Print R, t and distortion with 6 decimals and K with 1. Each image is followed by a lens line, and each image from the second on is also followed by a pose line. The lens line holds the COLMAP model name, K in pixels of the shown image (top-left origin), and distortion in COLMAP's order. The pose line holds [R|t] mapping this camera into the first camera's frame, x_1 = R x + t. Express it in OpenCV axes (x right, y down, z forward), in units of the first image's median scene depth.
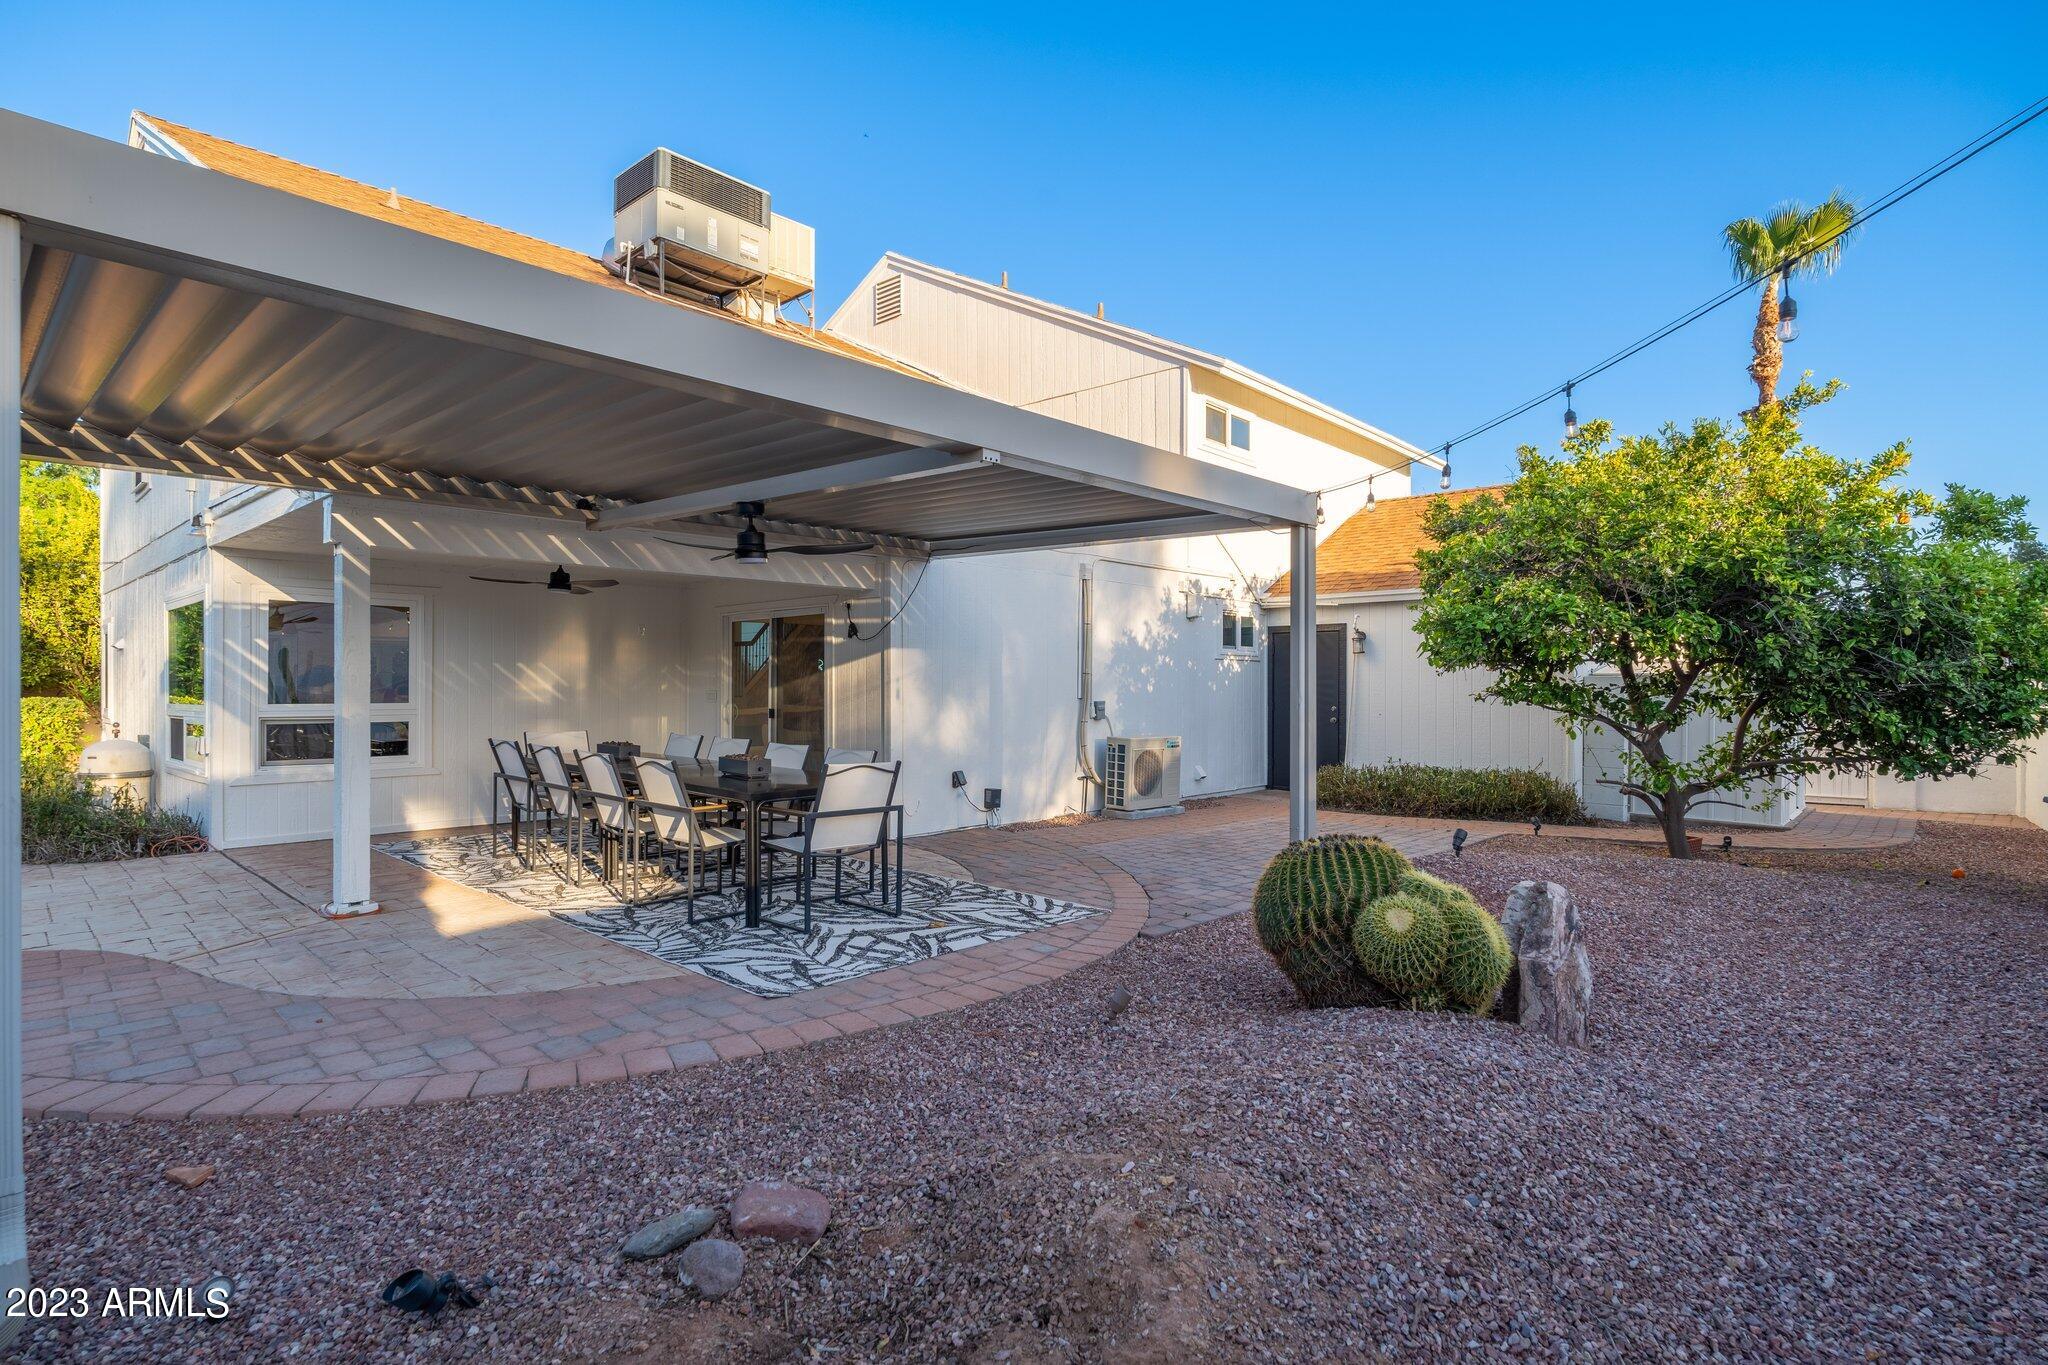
lens RADIAL K [[1009.6, 0, 1021.2], [0, 1009.6, 682.4], [0, 0, 1]] dist [-0.002906, 0.000340]
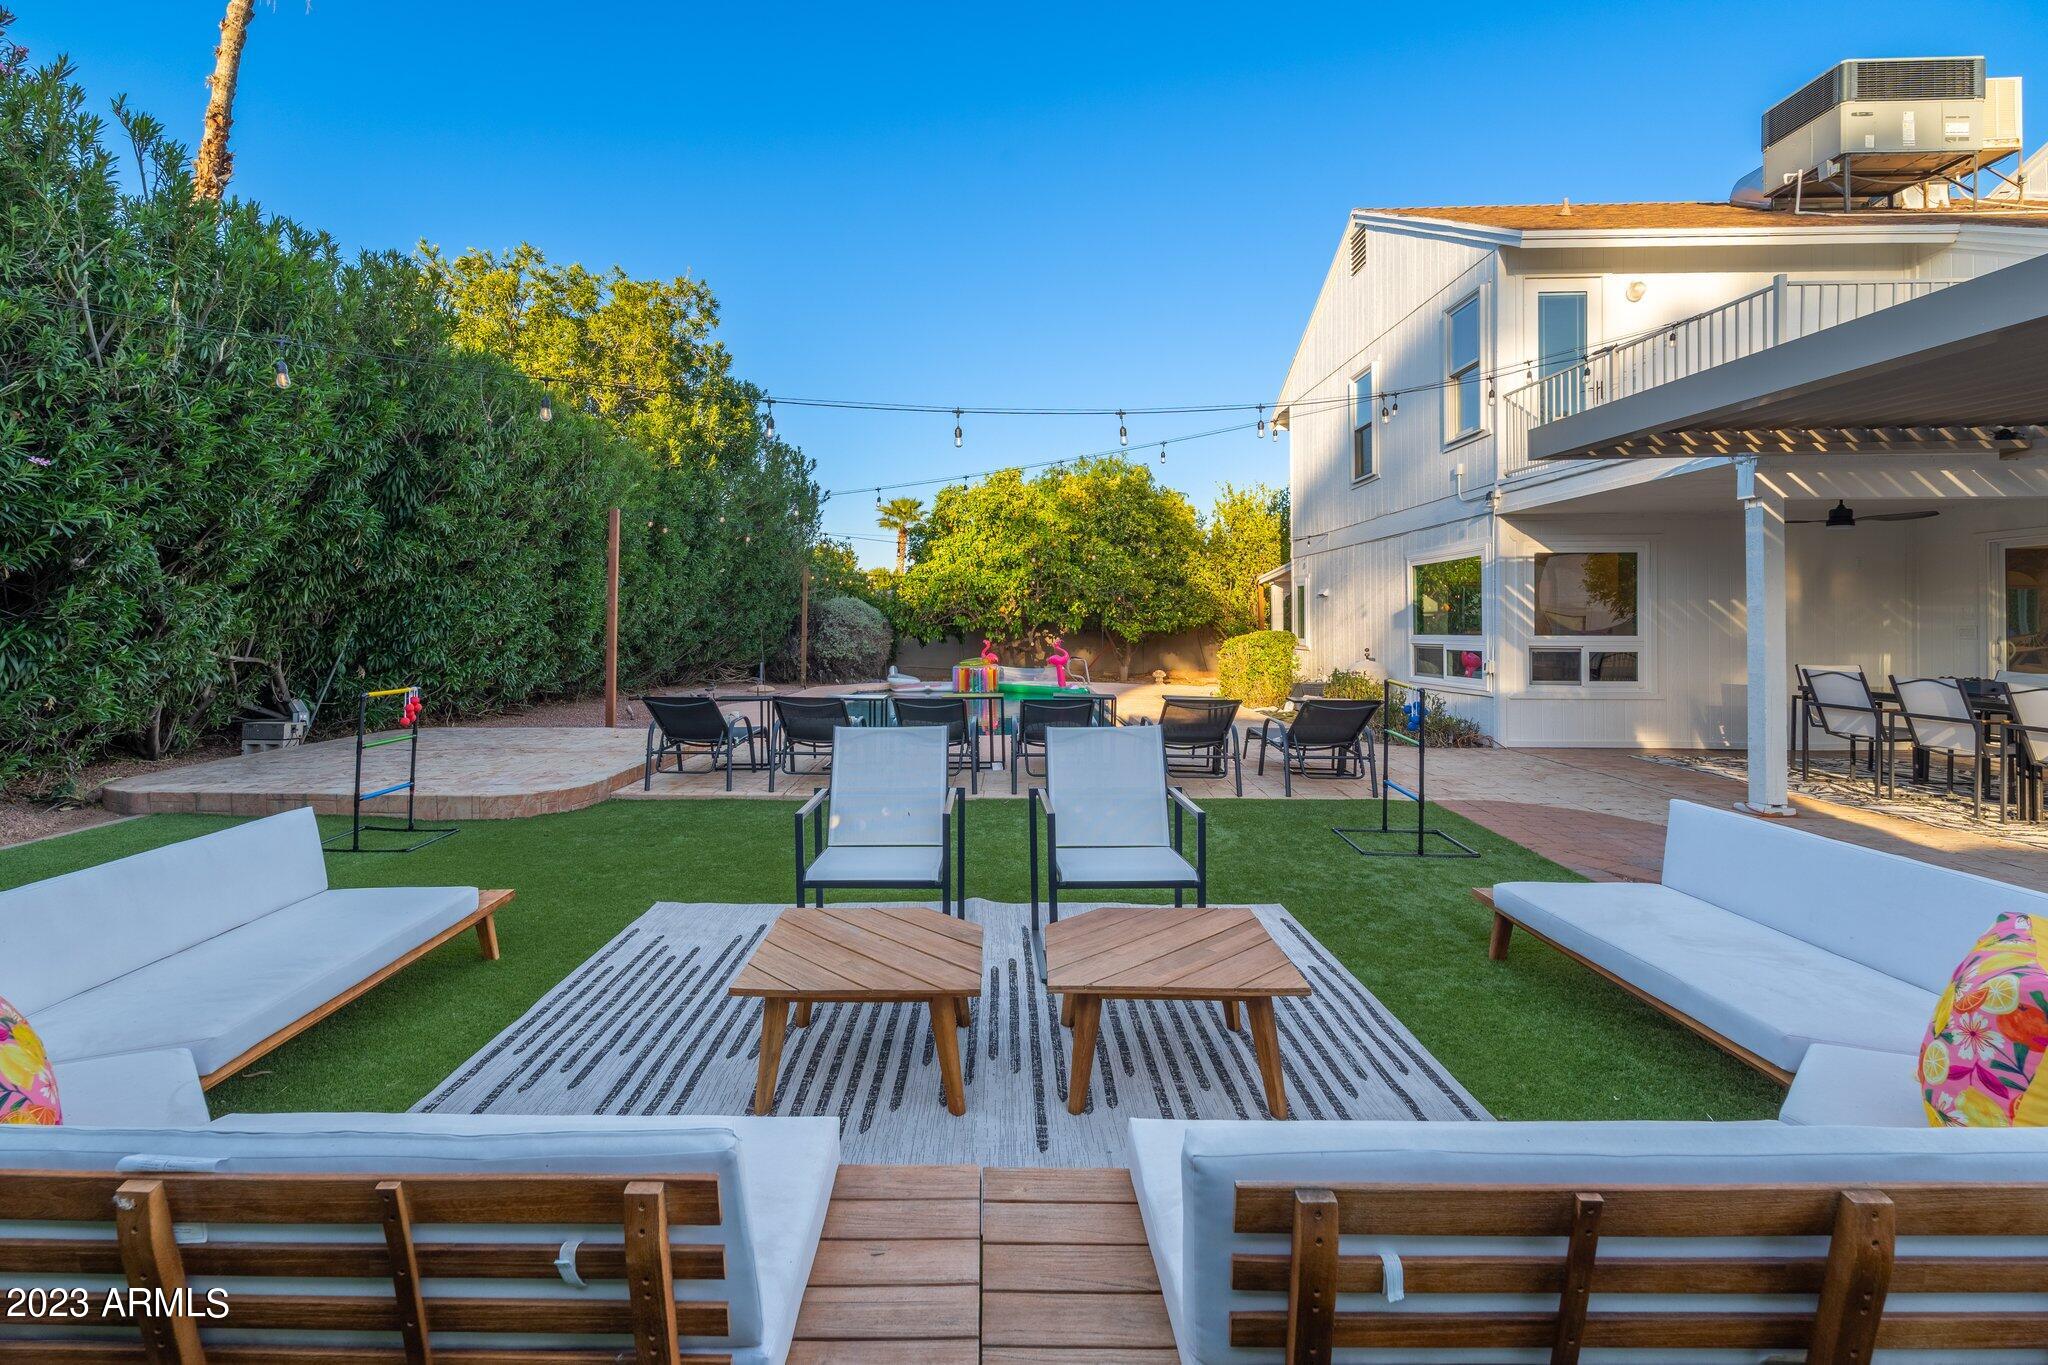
lens RADIAL K [[926.1, 0, 966.7], [0, 926.1, 612.4], [0, 0, 1]] dist [0.002655, 0.000191]
pose [[0.639266, -0.011157, -0.768905, -0.296925], [0.002944, 0.999923, -0.012062, 0.004079], [0.768980, 0.005447, 0.639249, -0.278847]]
